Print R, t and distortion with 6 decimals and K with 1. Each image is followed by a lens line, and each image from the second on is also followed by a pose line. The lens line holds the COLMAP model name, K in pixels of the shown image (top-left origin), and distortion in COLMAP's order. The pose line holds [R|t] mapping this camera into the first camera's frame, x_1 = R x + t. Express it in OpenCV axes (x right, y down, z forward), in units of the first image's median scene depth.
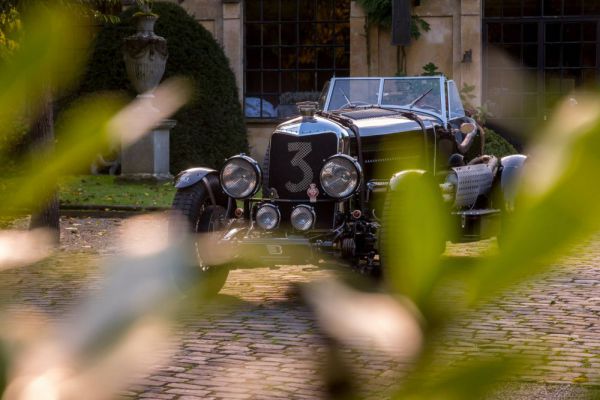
lens RADIAL K [[2218.4, 0, 298.6], [0, 2218.4, 306.1], [0, 0, 1]] dist [0.330522, 0.000000]
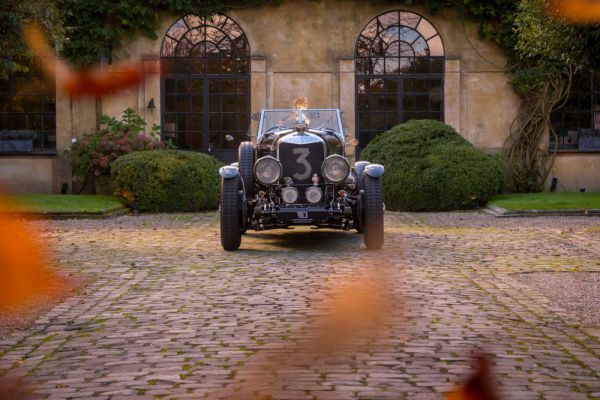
lens RADIAL K [[2218.4, 0, 367.1], [0, 2218.4, 187.5], [0, 0, 1]] dist [0.330522, 0.000000]
pose [[0.922903, -0.010673, 0.384884, -0.508014], [0.042176, 0.996403, -0.073504, 0.064443], [-0.382715, 0.084070, 0.920033, -0.413336]]
